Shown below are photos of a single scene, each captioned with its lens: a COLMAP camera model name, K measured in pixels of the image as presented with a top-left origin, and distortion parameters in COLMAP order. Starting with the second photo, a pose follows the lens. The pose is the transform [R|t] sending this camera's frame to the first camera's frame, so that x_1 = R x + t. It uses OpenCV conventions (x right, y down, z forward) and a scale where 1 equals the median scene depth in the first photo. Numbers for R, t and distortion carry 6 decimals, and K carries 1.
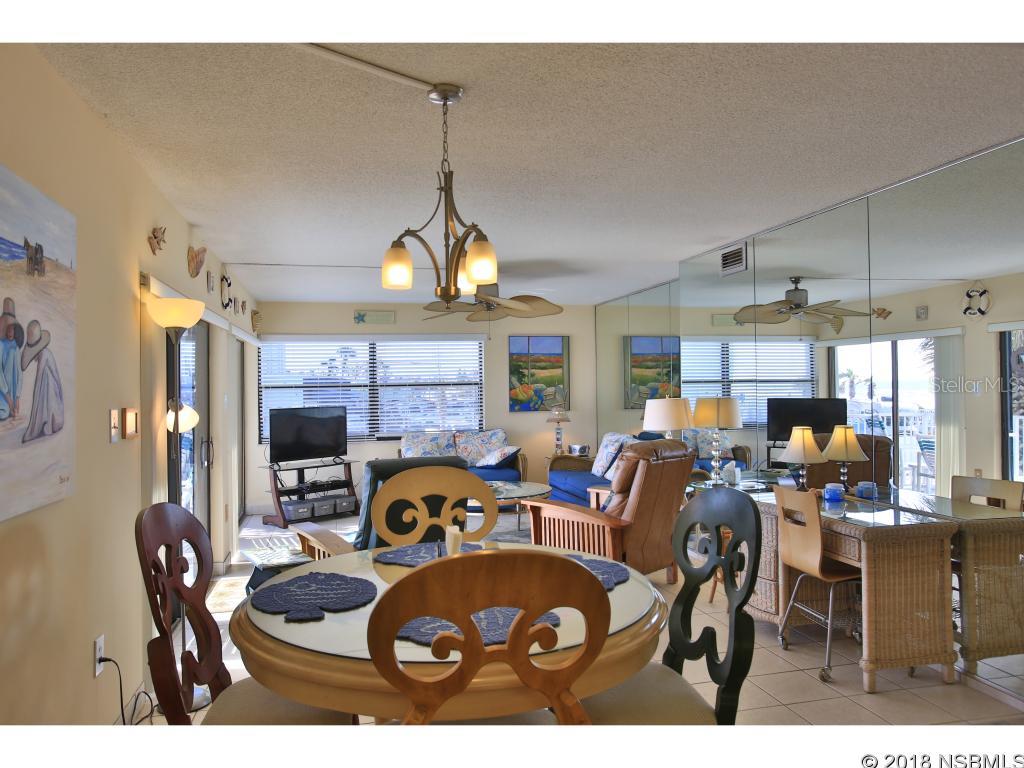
lens RADIAL K [[722.4, 0, 512.0], [0, 722.4, 384.0], [0, 0, 1]] dist [-0.034032, -0.000434]
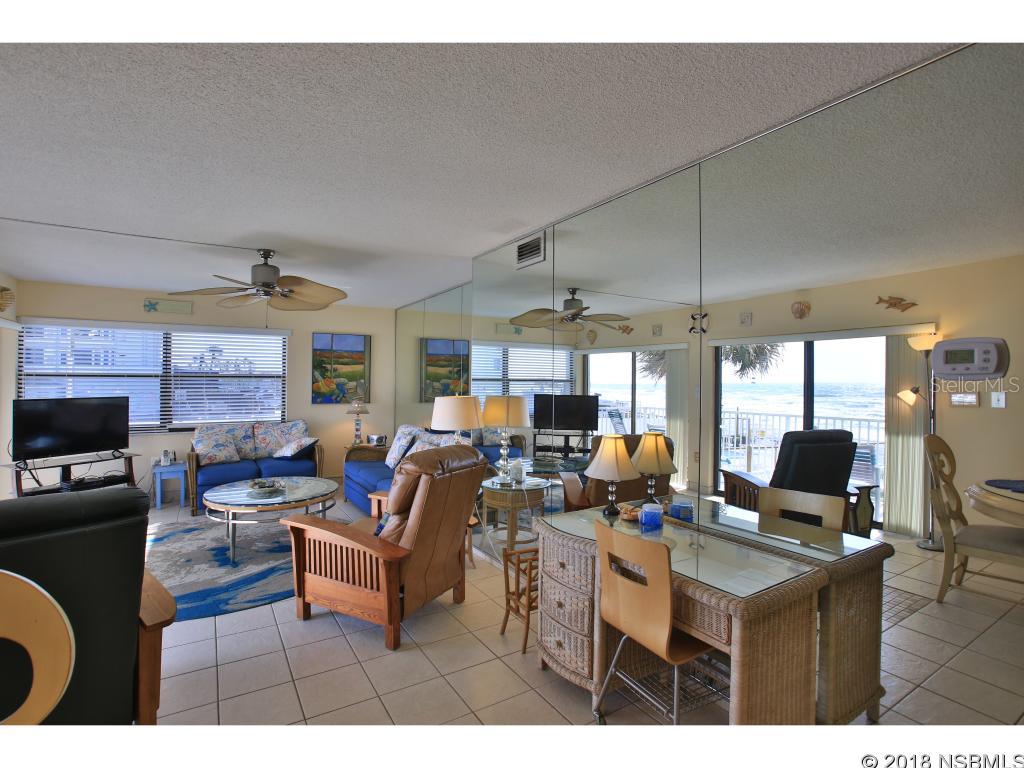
lens RADIAL K [[500.1, 0, 512.0], [0, 500.1, 384.0], [0, 0, 1]] dist [-0.089032, -0.000142]
pose [[0.948800, 0.021383, 0.315154, 0.052061], [-0.023712, 0.999712, 0.003559, -0.000365], [-0.314987, -0.010850, 0.949034, 0.240632]]
